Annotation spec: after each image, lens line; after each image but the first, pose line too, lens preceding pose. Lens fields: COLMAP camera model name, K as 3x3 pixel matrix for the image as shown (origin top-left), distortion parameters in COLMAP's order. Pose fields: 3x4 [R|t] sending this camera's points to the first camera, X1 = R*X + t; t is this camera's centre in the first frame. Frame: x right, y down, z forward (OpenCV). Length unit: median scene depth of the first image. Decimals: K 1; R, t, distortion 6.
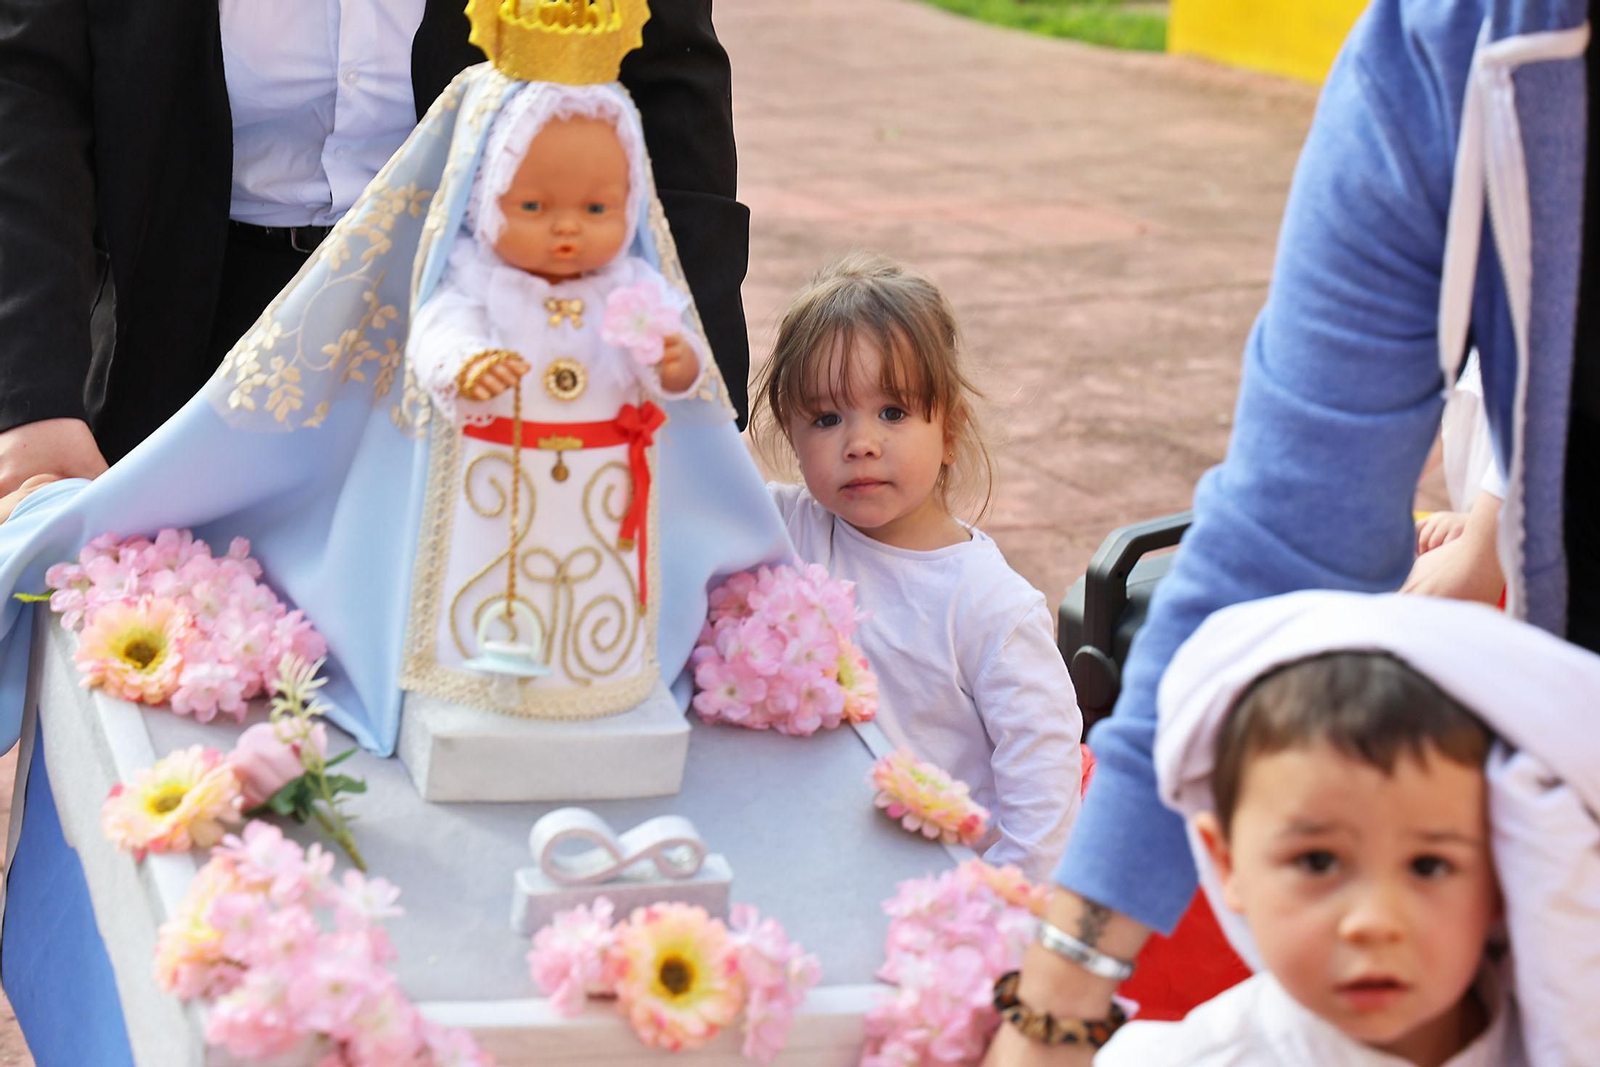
lens RADIAL K [[3563.7, 0, 798.8], [0, 3563.7, 530.5], [0, 0, 1]] dist [0.457662, 0.000000]
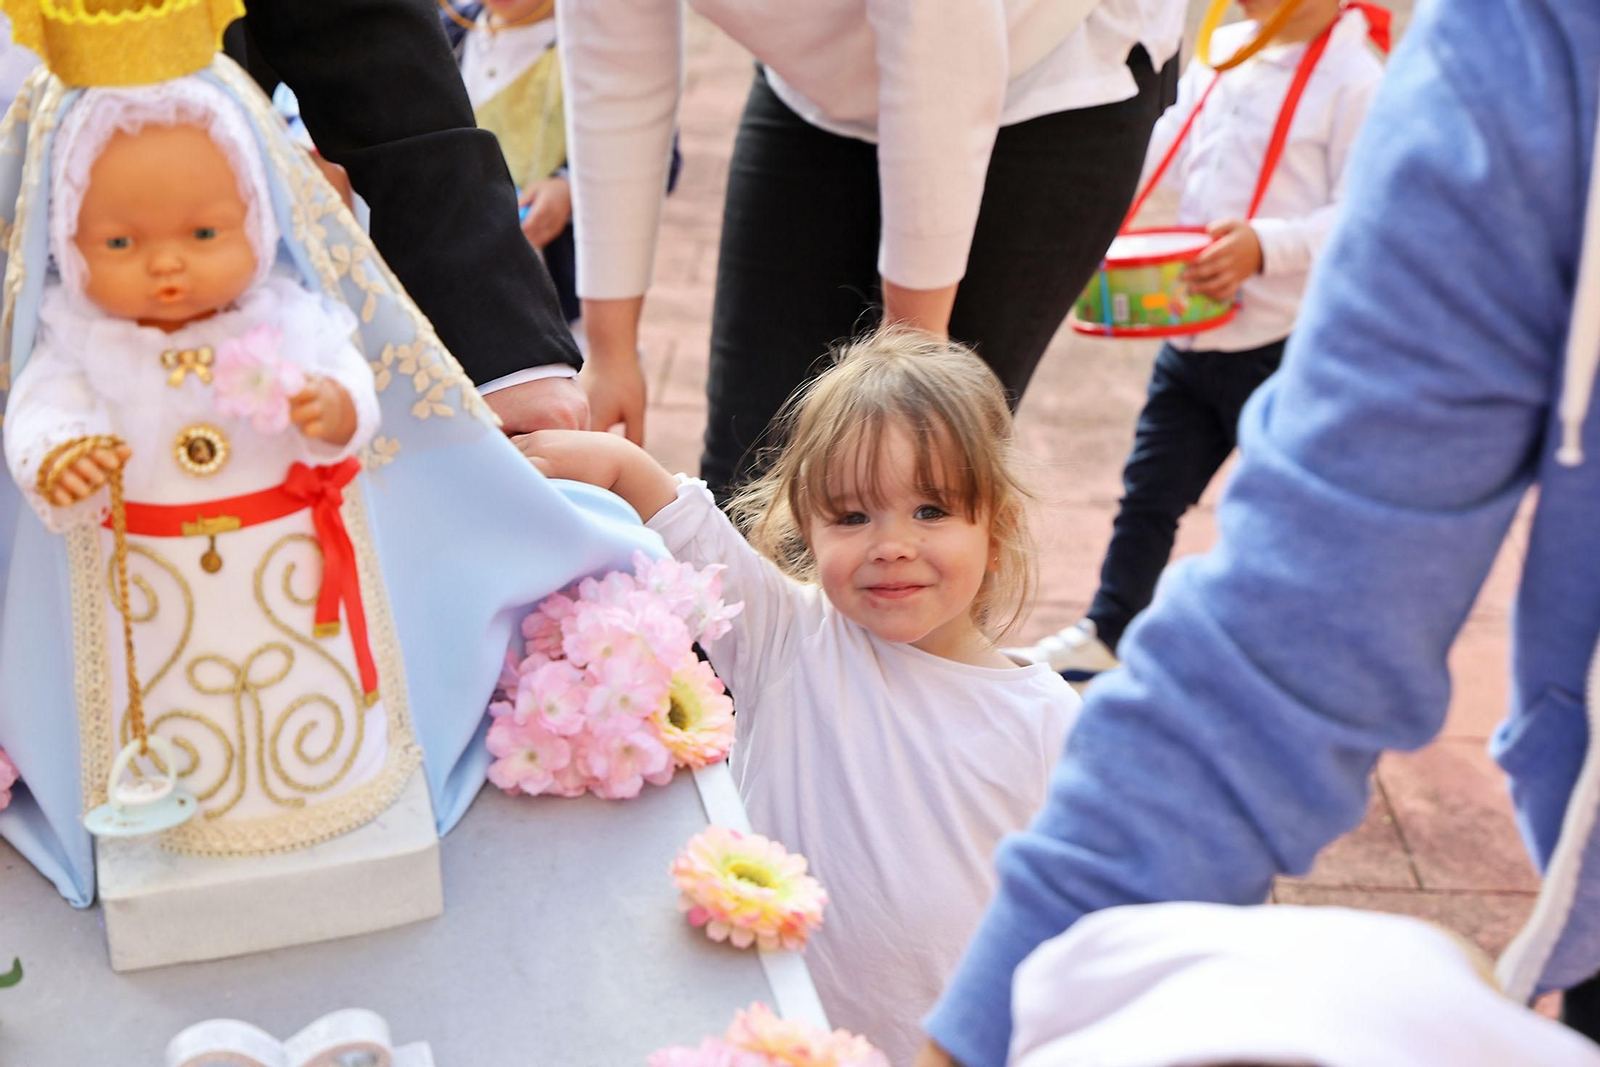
lens RADIAL K [[3334.1, 0, 801.7], [0, 3334.1, 532.6], [0, 0, 1]] dist [0.307599, 0.000000]
pose [[0.982129, -0.104419, -0.156586, 0.180357], [0.122465, 0.986314, 0.110395, -0.089366], [0.142916, -0.127599, 0.981475, 0.273162]]
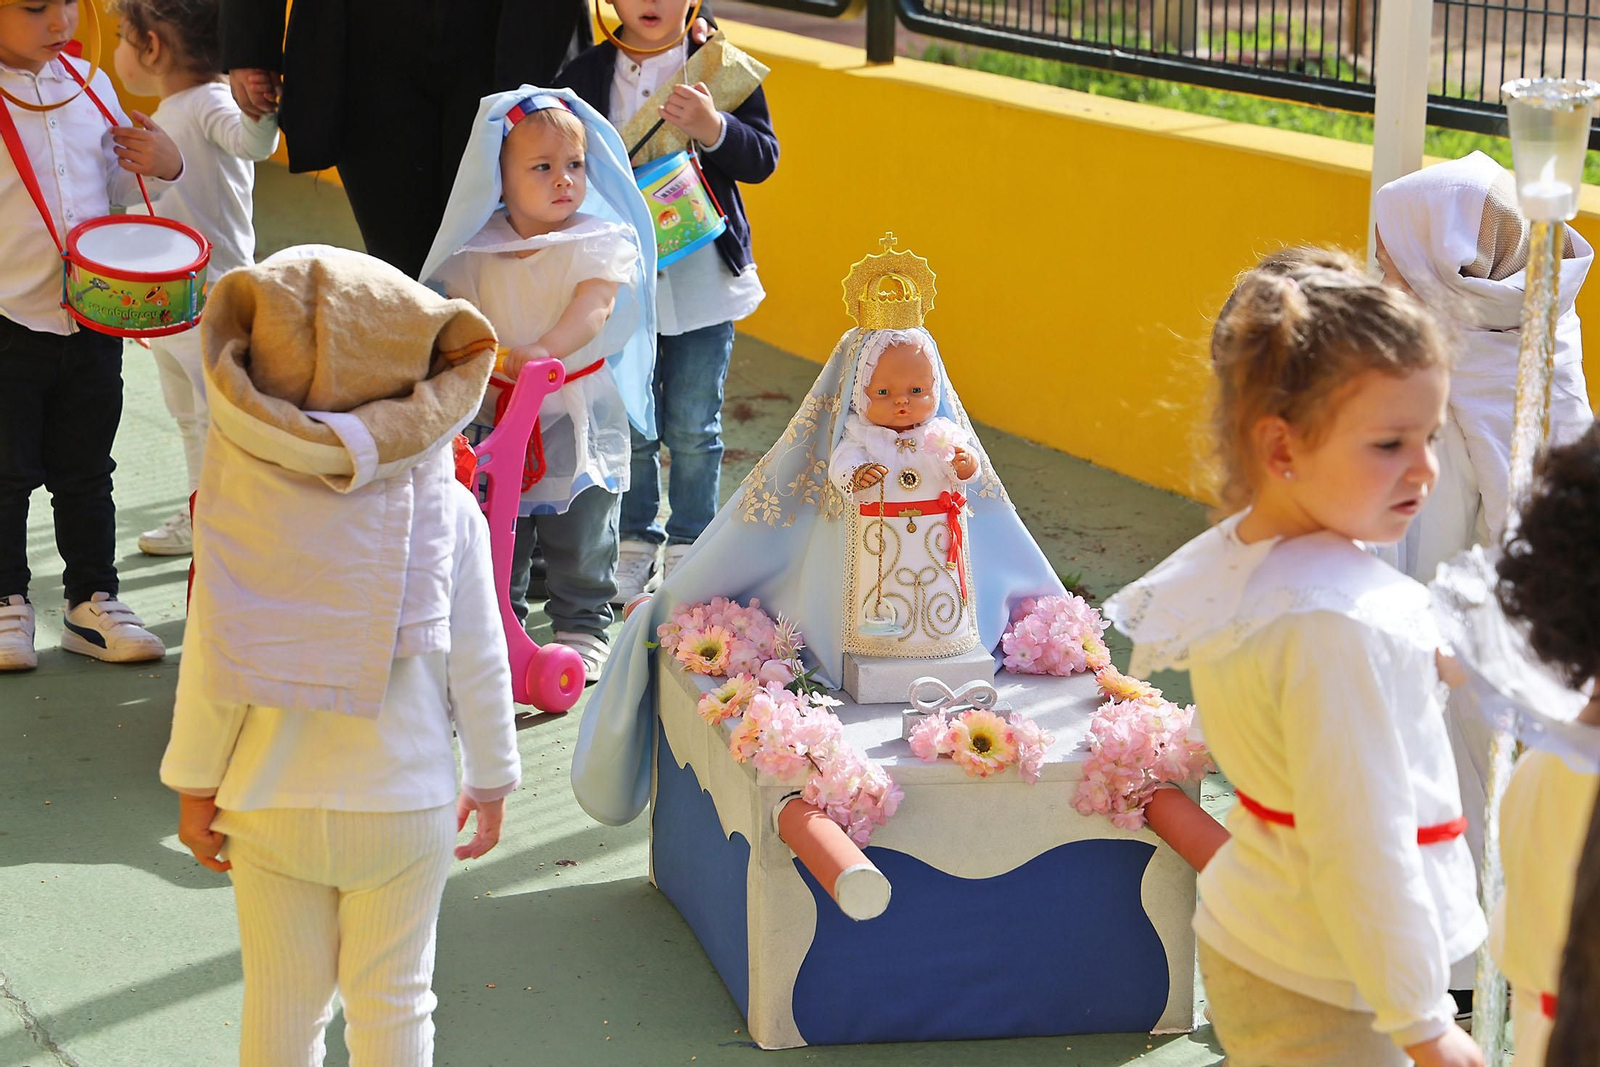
lens RADIAL K [[3928.2, 0, 801.1], [0, 3928.2, 529.0], [0, 0, 1]] dist [0.523457, 0.000000]
pose [[0.984552, -0.110450, -0.135859, 0.160728], [0.089451, 0.984326, -0.151988, 0.297901], [0.150516, 0.137487, 0.979001, -1.070237]]
